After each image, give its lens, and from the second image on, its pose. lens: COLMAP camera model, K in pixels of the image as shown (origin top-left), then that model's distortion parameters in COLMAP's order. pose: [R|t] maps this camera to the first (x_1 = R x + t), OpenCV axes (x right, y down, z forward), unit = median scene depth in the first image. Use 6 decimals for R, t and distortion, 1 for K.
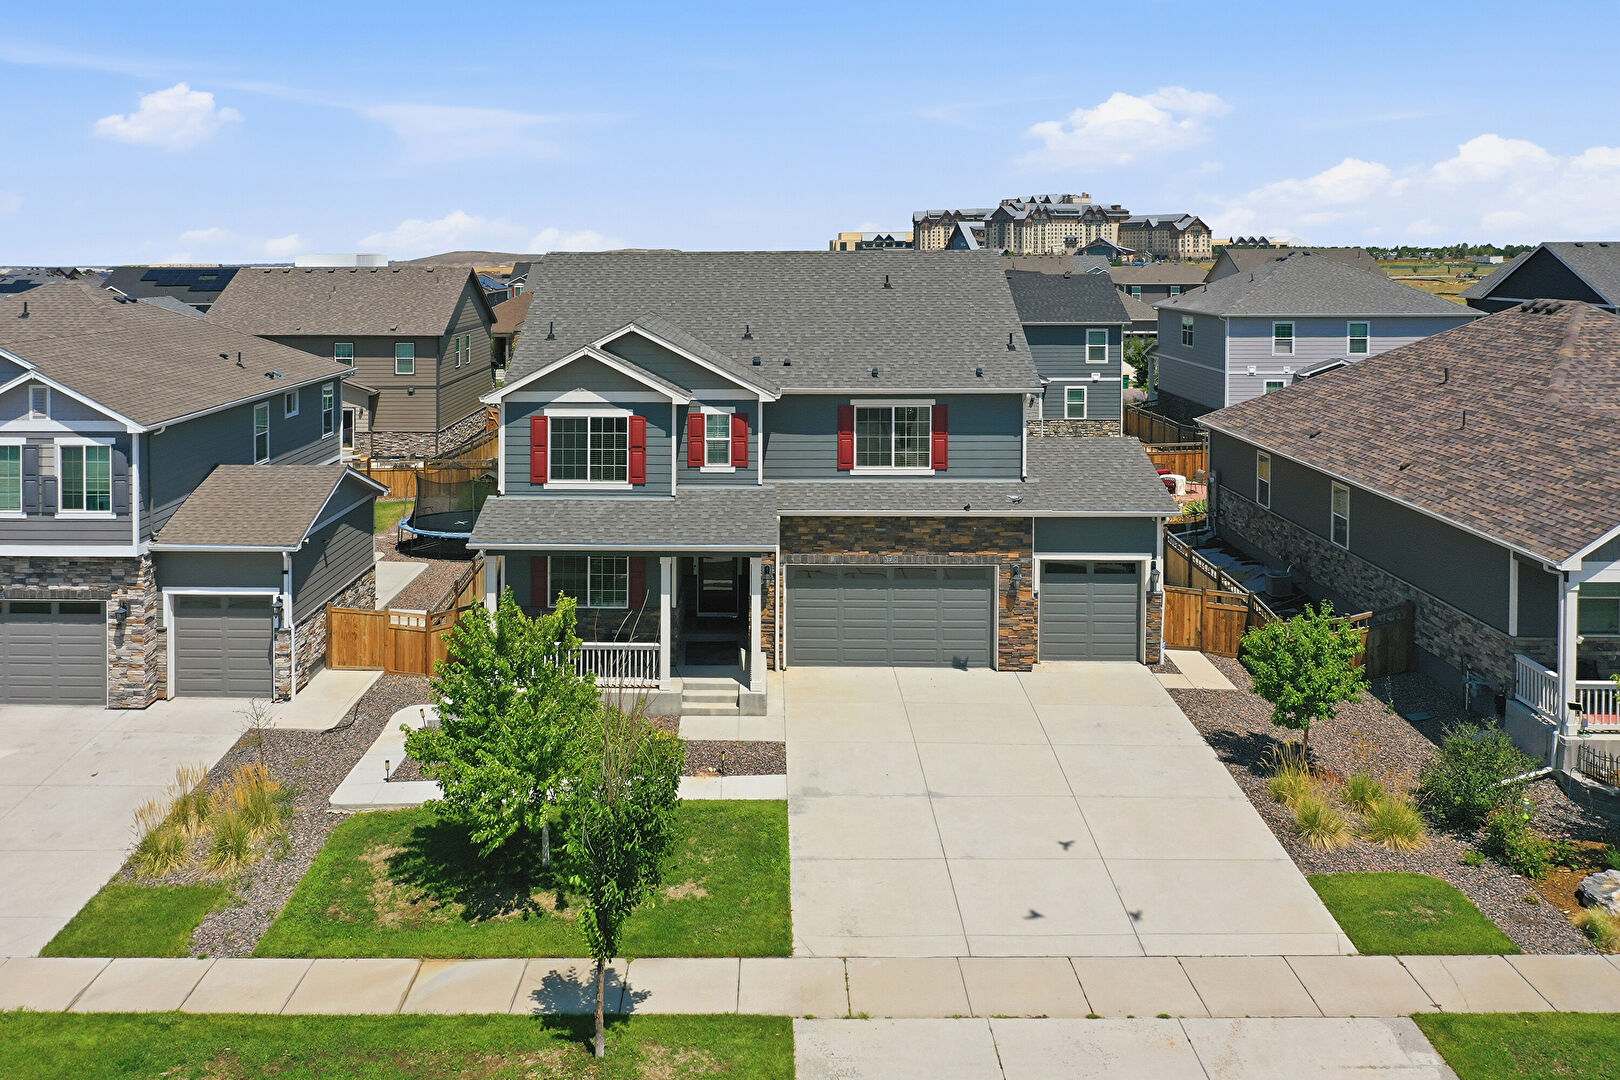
lens RADIAL K [[1329.6, 0, 762.7], [0, 1329.6, 266.6], [0, 0, 1]] dist [-0.001415, -0.005072]
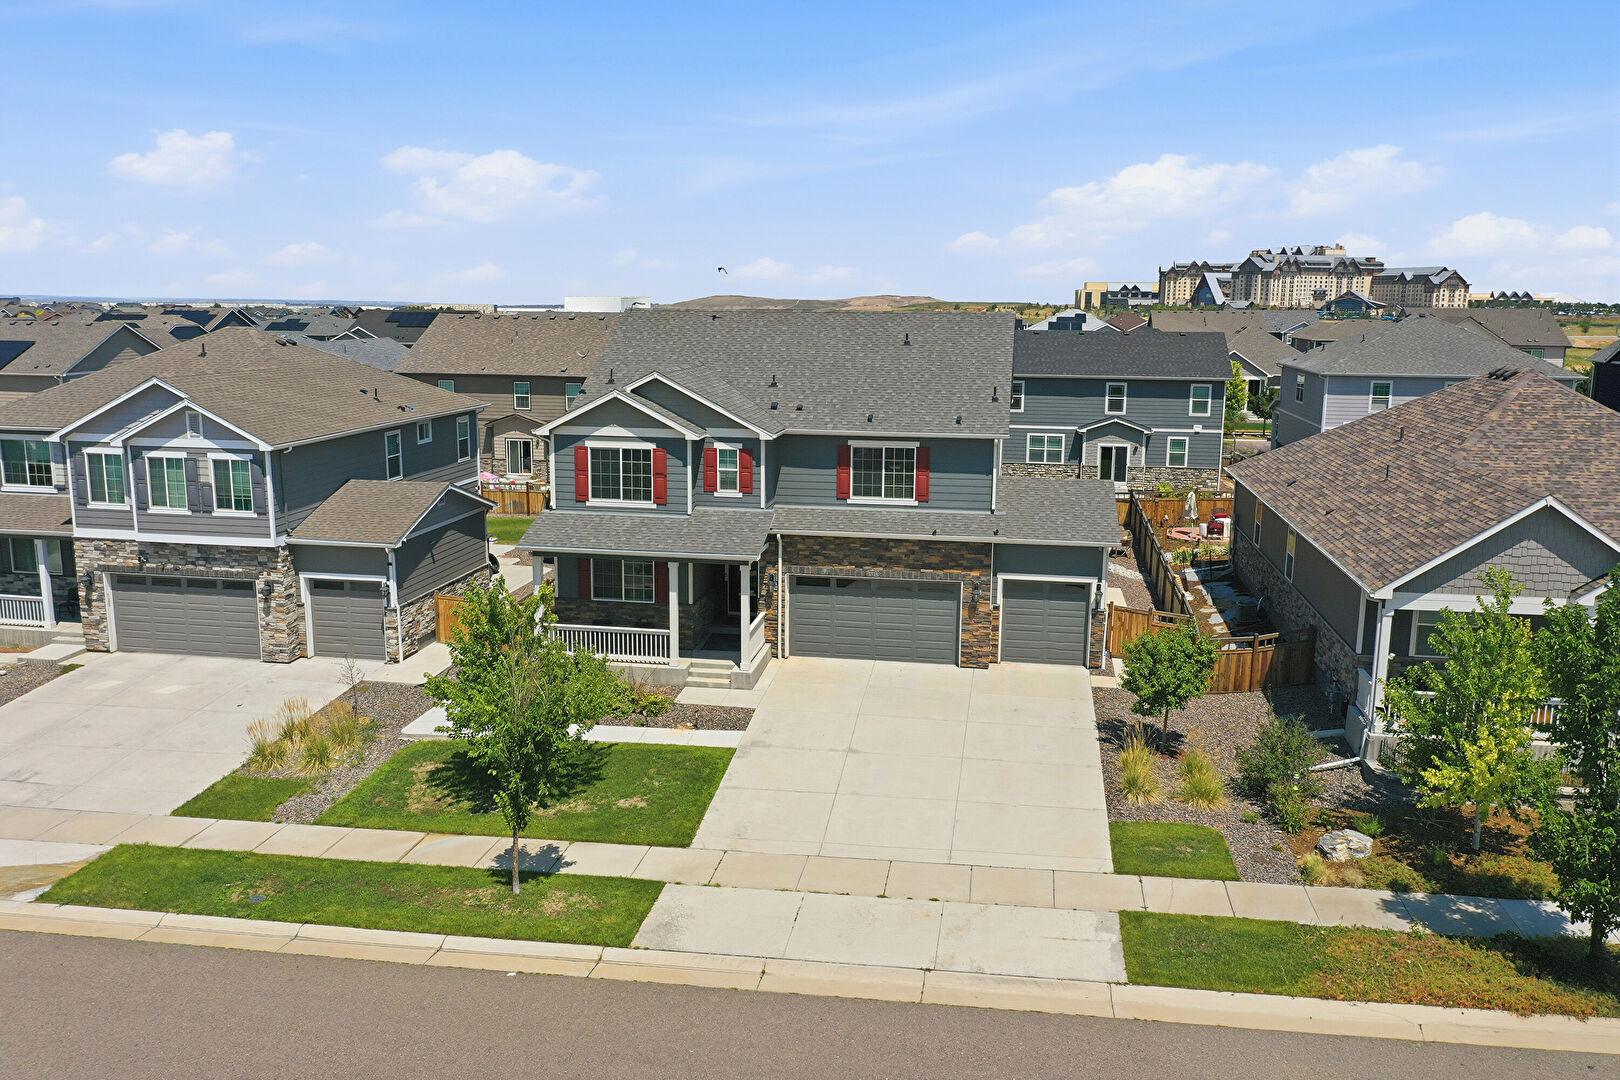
lens RADIAL K [[1274.2, 0, 862.1], [0, 1274.2, 544.4], [0, 0, 1]] dist [0.000574, -0.011706]
pose [[0.993051, 0.036099, -0.112014, 0.221716], [-0.015544, 0.983688, 0.179211, -0.012412], [0.116656, -0.176224, 0.977413, -0.127719]]
